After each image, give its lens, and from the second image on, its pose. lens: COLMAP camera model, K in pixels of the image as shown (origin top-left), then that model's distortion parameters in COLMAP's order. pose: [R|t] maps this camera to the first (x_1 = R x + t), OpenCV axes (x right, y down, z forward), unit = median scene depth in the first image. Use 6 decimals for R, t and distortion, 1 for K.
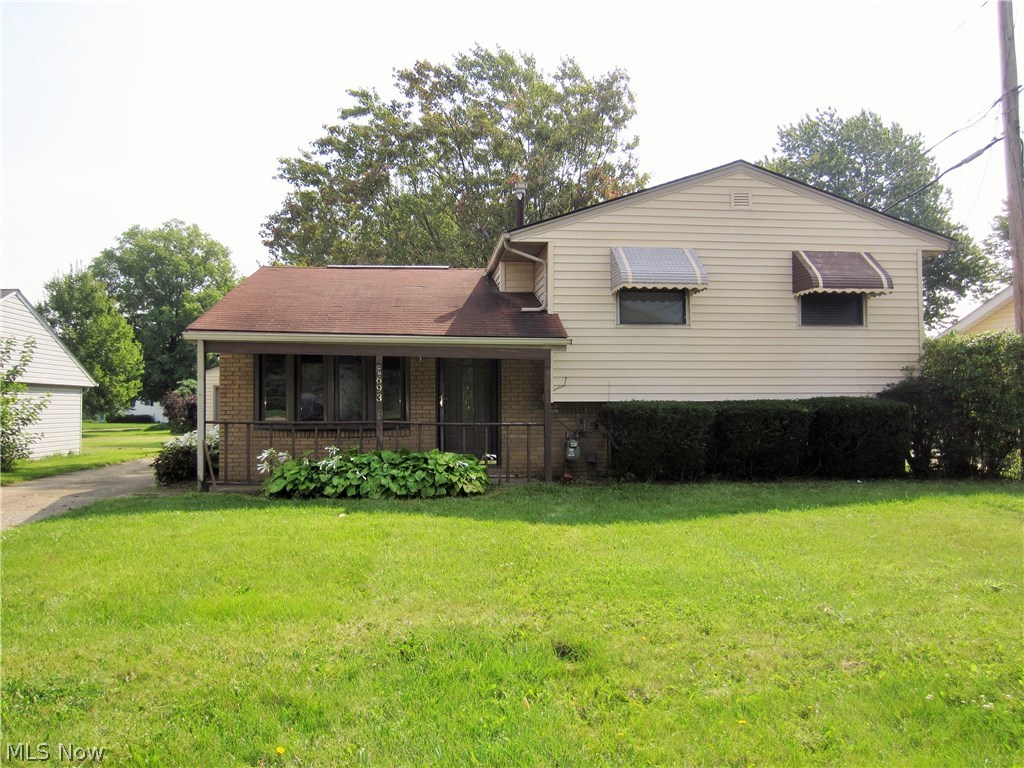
lens RADIAL K [[889.0, 0, 512.0], [0, 889.0, 384.0], [0, 0, 1]] dist [-0.064803, -0.001898]
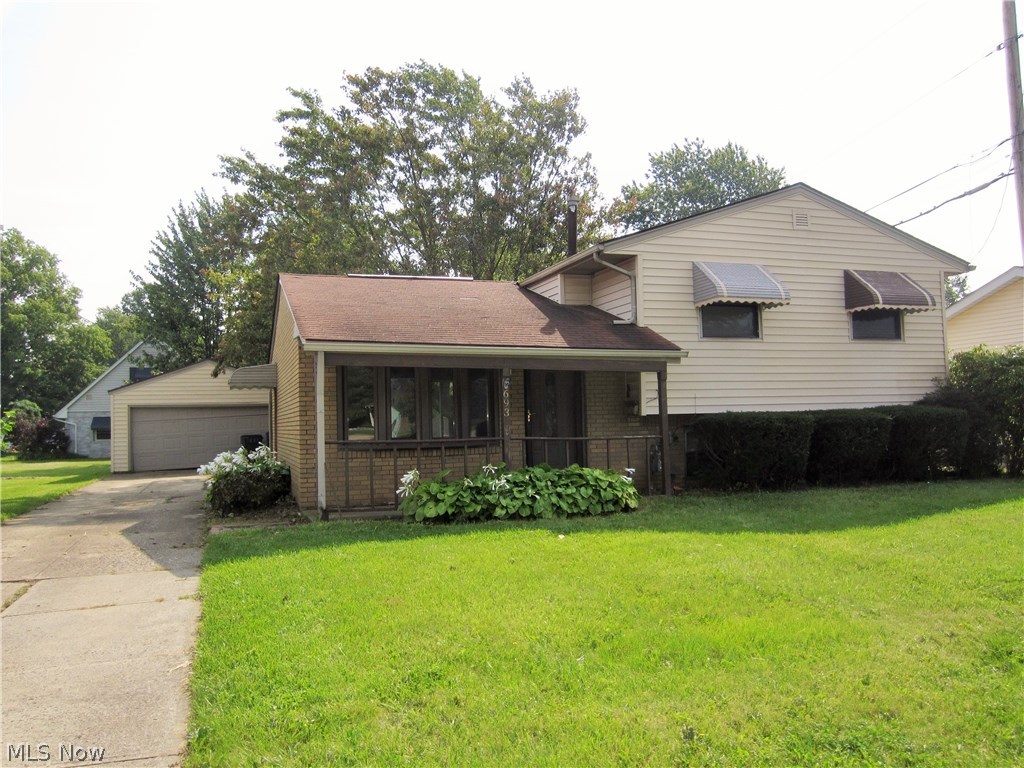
lens RADIAL K [[887.4, 0, 512.7], [0, 887.4, 362.6], [0, 0, 1]] dist [-0.057598, -0.002230]
pose [[0.970425, -0.001314, 0.241401, -0.332064], [0.012068, 0.998999, -0.043077, 0.002708], [-0.241103, 0.044716, 0.969469, 0.068170]]
